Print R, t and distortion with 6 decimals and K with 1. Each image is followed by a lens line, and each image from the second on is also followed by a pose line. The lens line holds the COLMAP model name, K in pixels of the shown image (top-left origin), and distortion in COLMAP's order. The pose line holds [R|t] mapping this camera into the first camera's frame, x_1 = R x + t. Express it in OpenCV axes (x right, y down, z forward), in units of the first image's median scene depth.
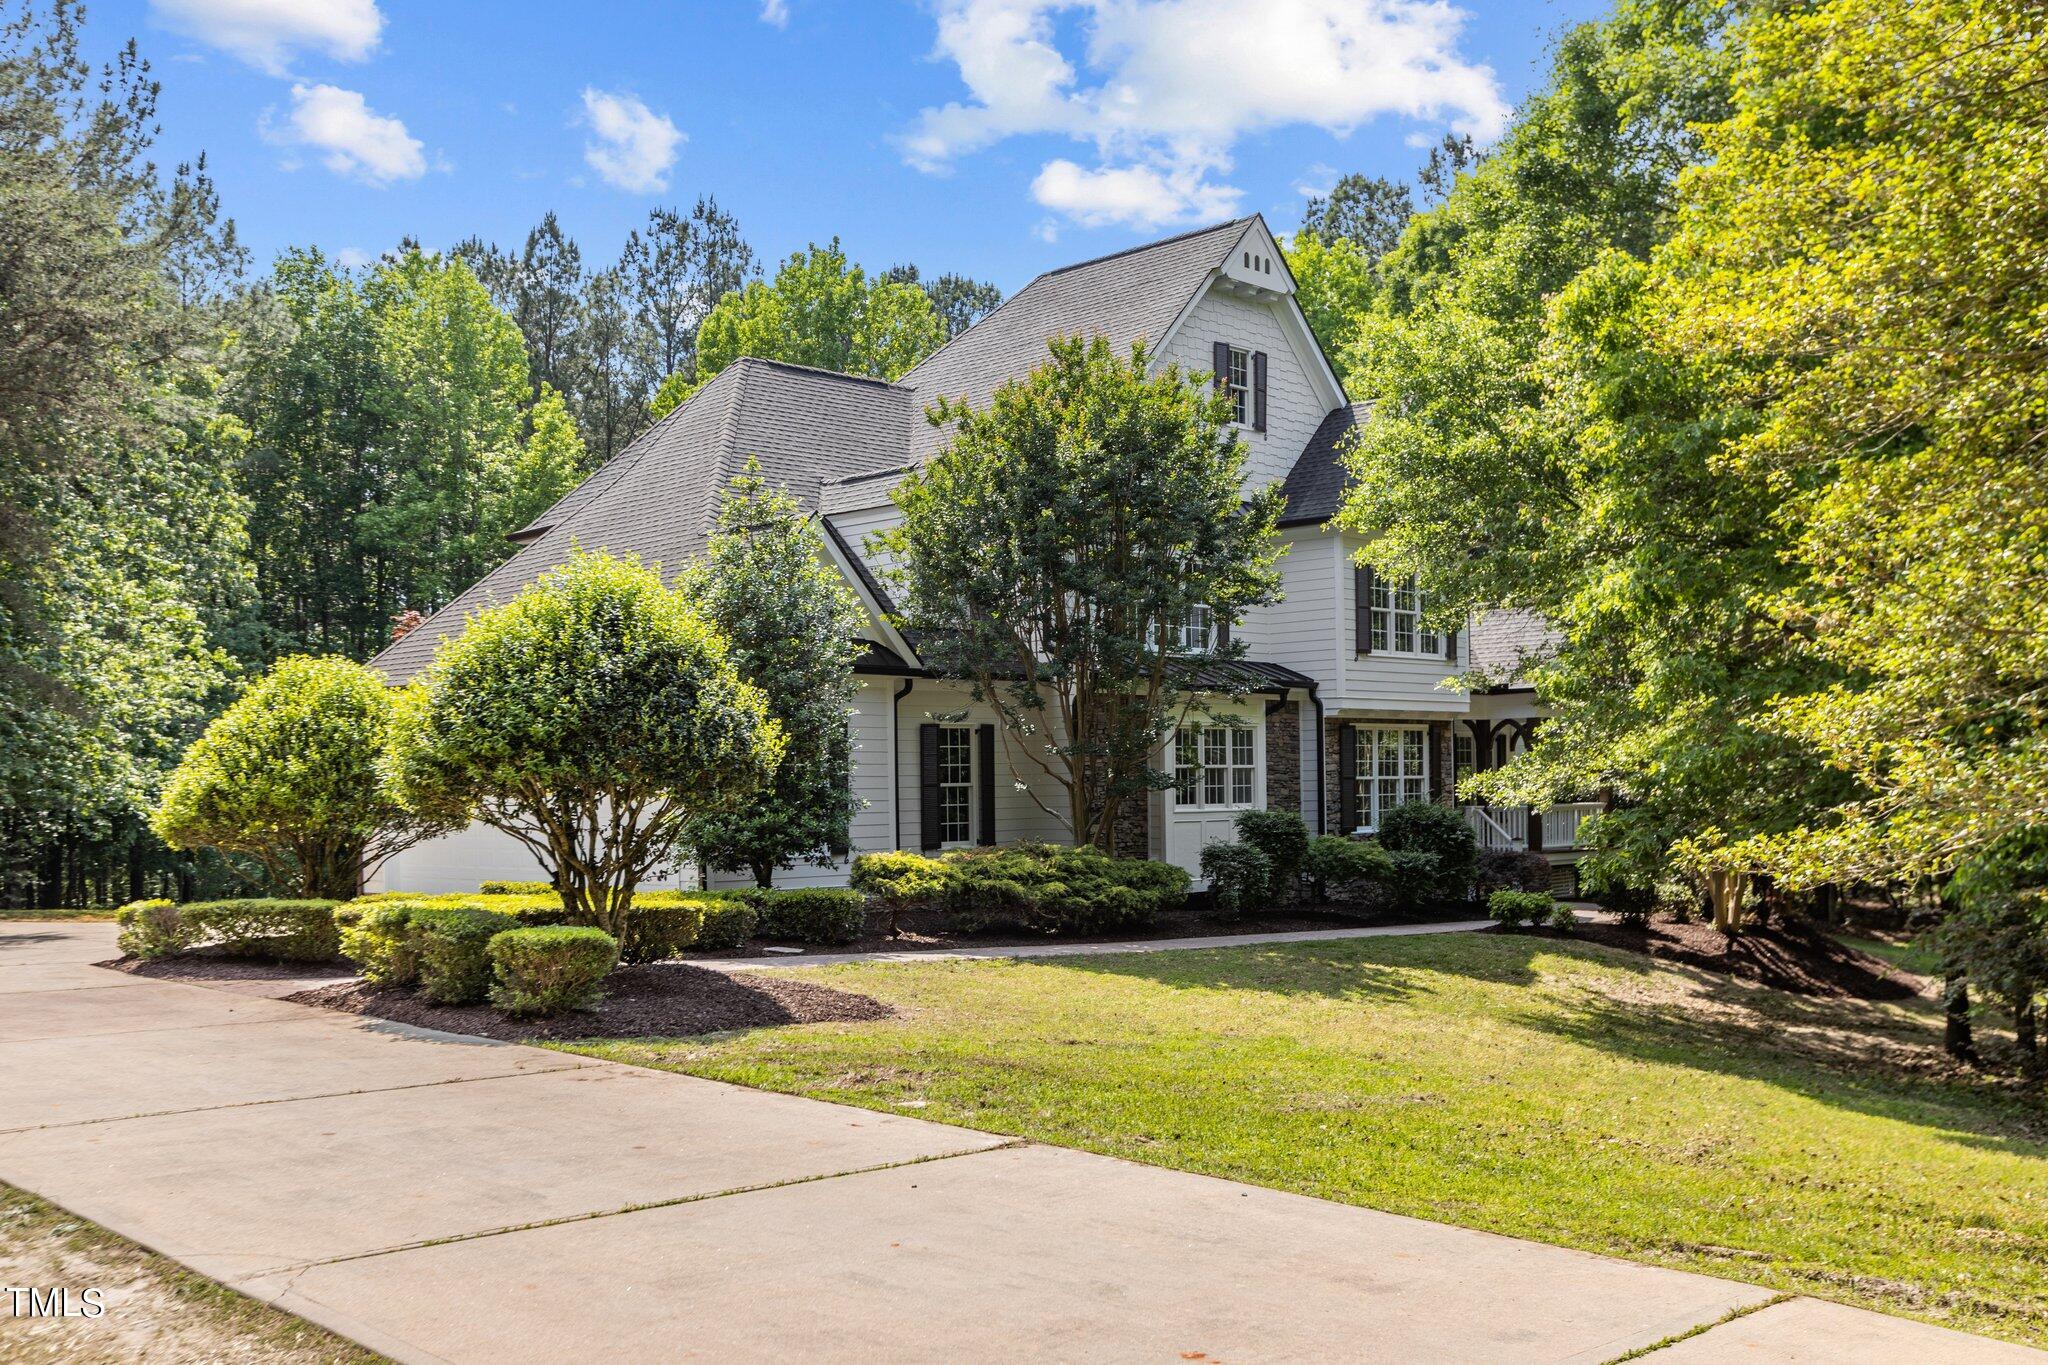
lens RADIAL K [[2025.6, 0, 1019.0], [0, 2025.6, 795.4], [0, 0, 1]] dist [-0.000537, -0.000159]
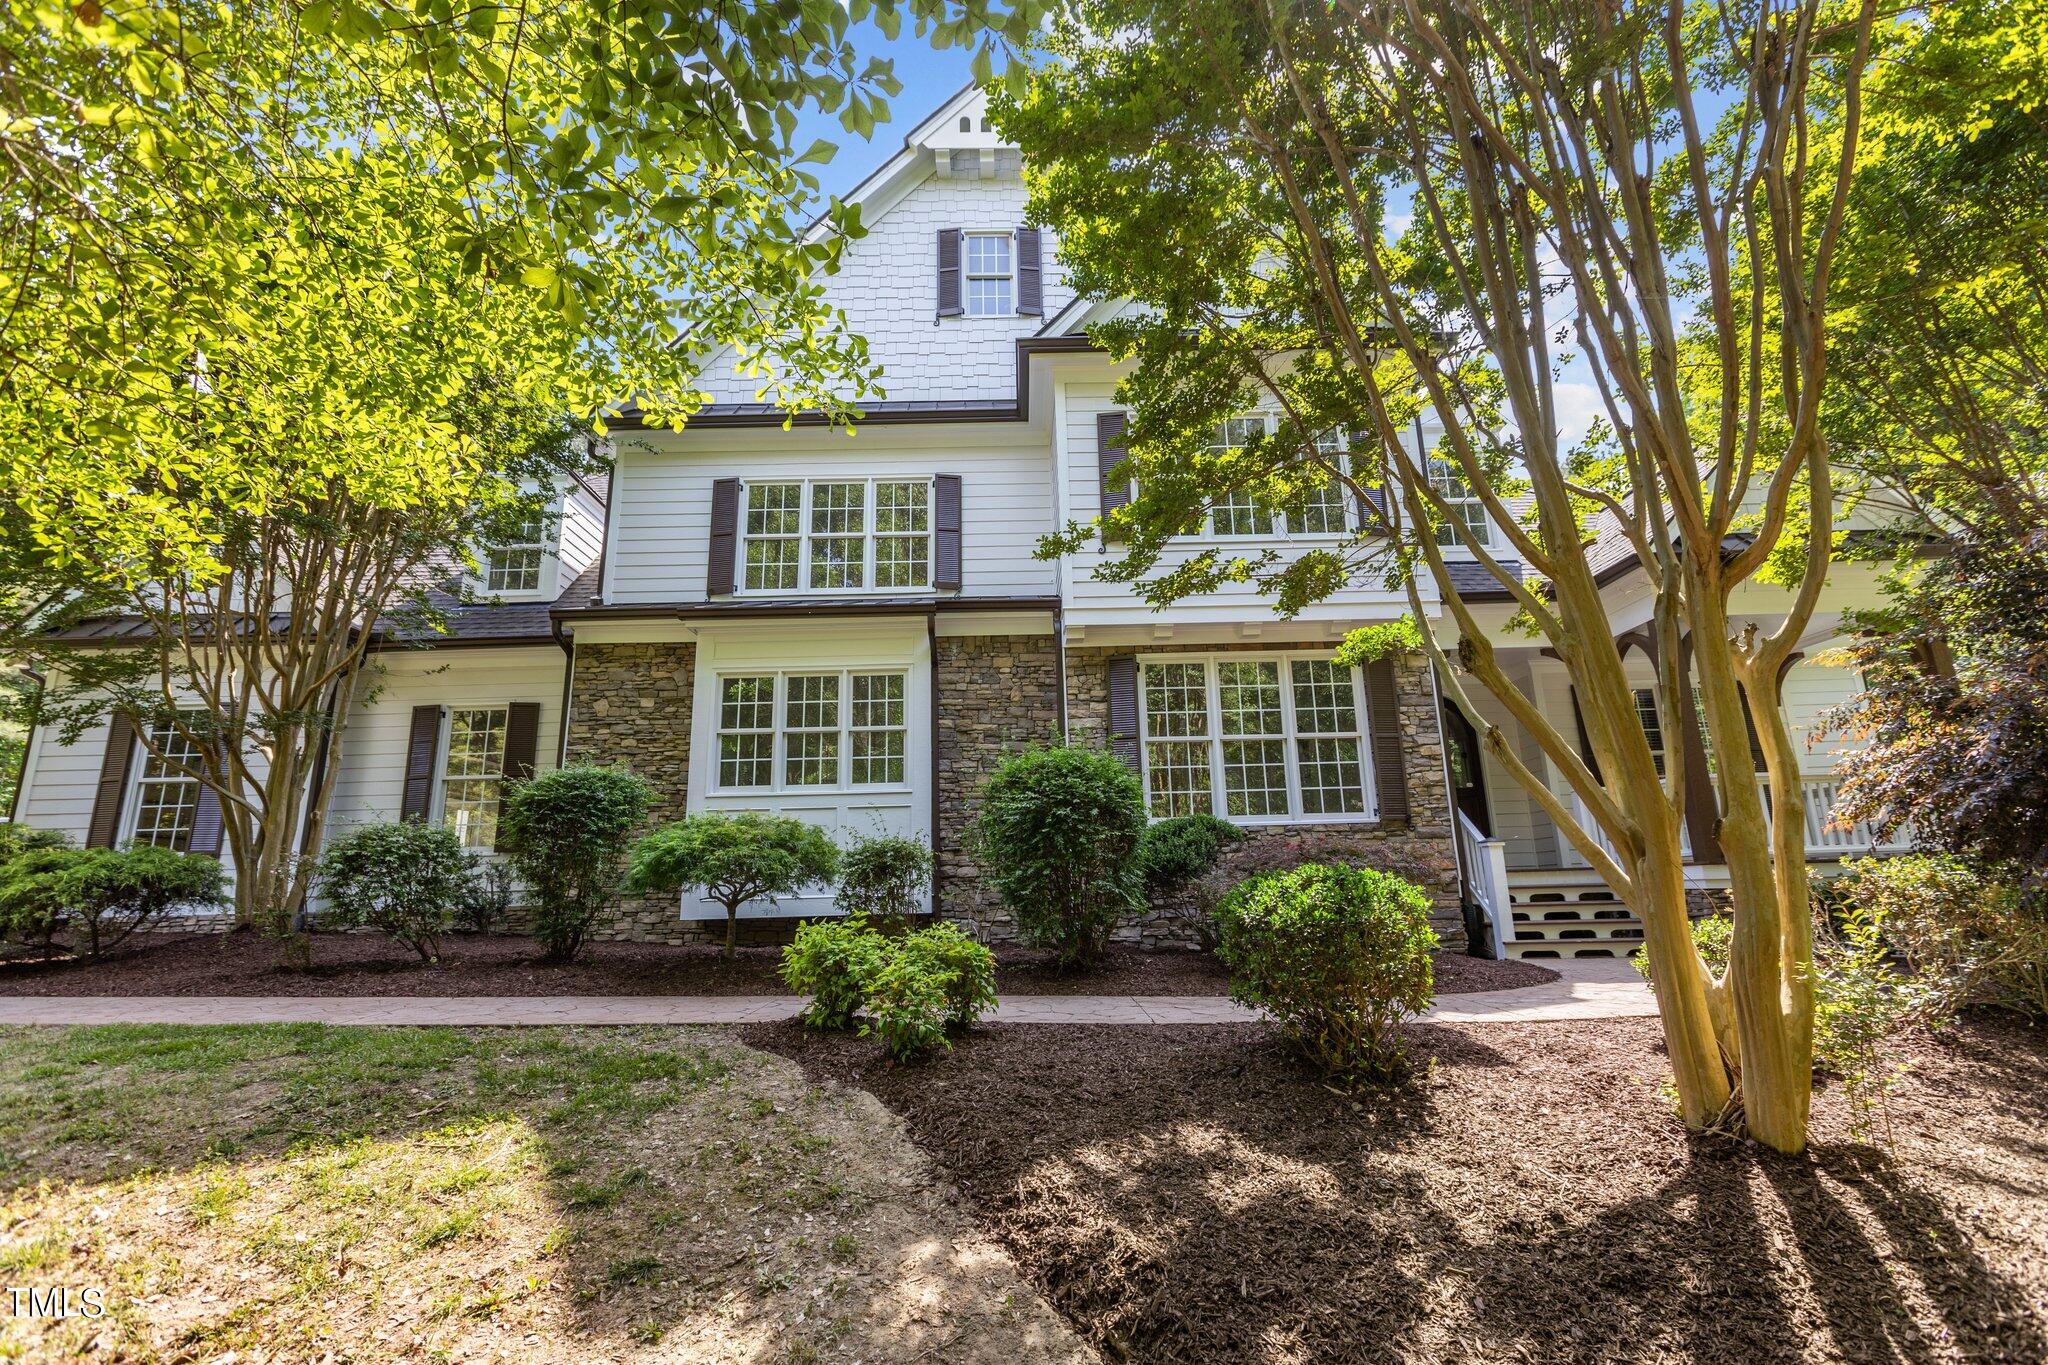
lens RADIAL K [[880.8, 0, 1035.0], [0, 880.8, 696.2], [0, 0, 1]] dist [0.002775, 0.000236]
pose [[0.699347, -0.167820, -0.694803, 0.350929], [0.013146, 0.974903, -0.222243, 0.040709], [0.714662, 0.146291, 0.684001, 0.837066]]
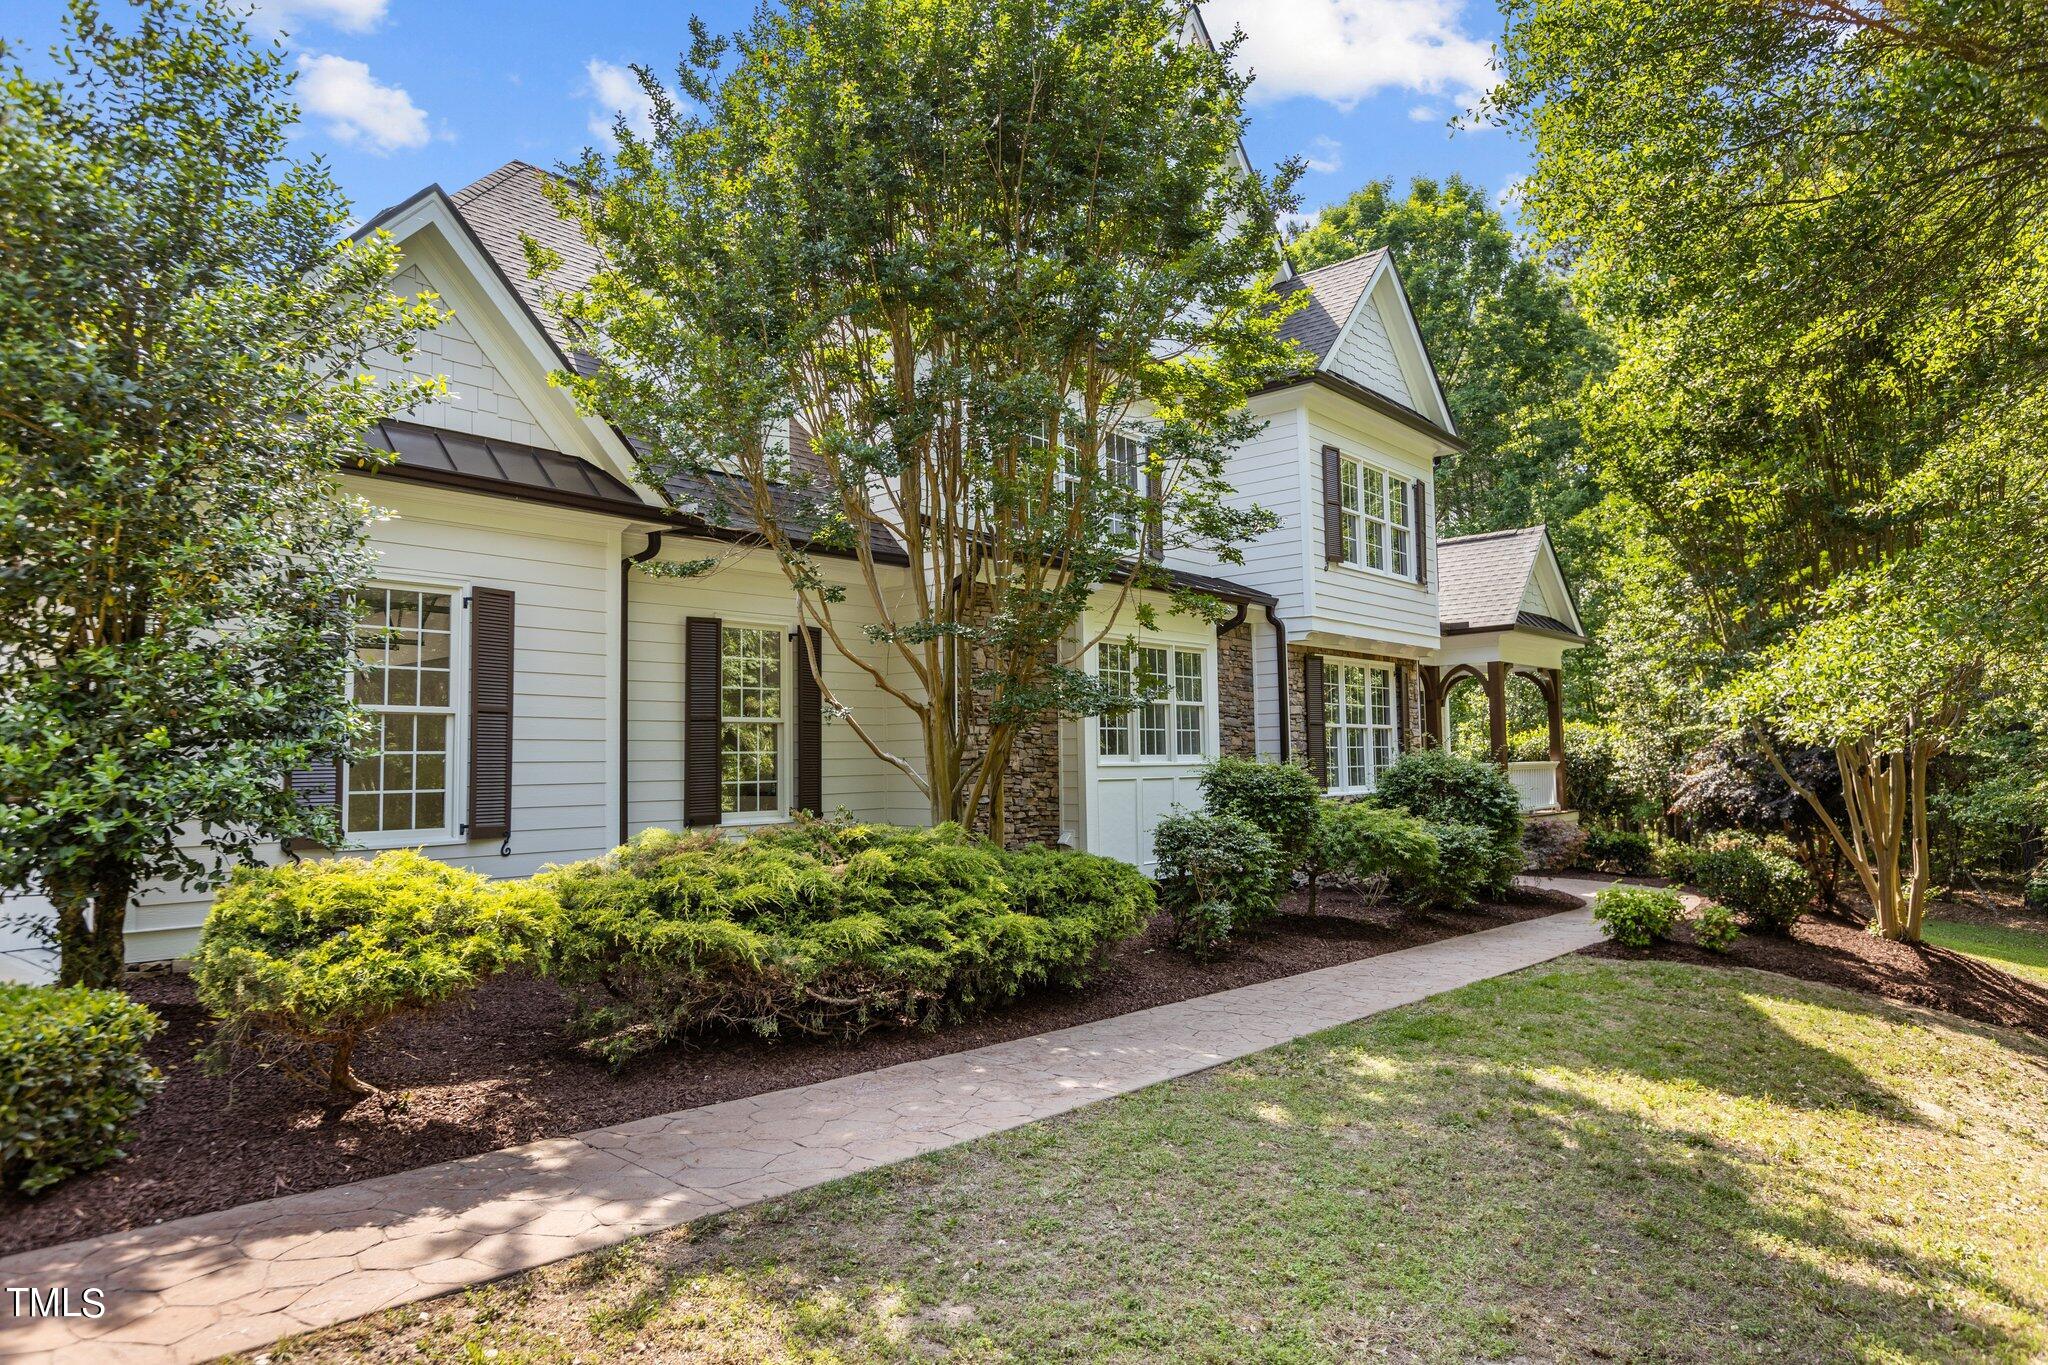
lens RADIAL K [[1251.3, 0, 1031.0], [0, 1251.3, 671.0], [0, 0, 1]] dist [-0.002039, -0.001158]
pose [[0.998552, 0.003257, 0.053698, 0.030683], [0.001035, 0.996817, -0.079712, 0.009575], [-0.053787, 0.079652, 0.995371, 0.560713]]
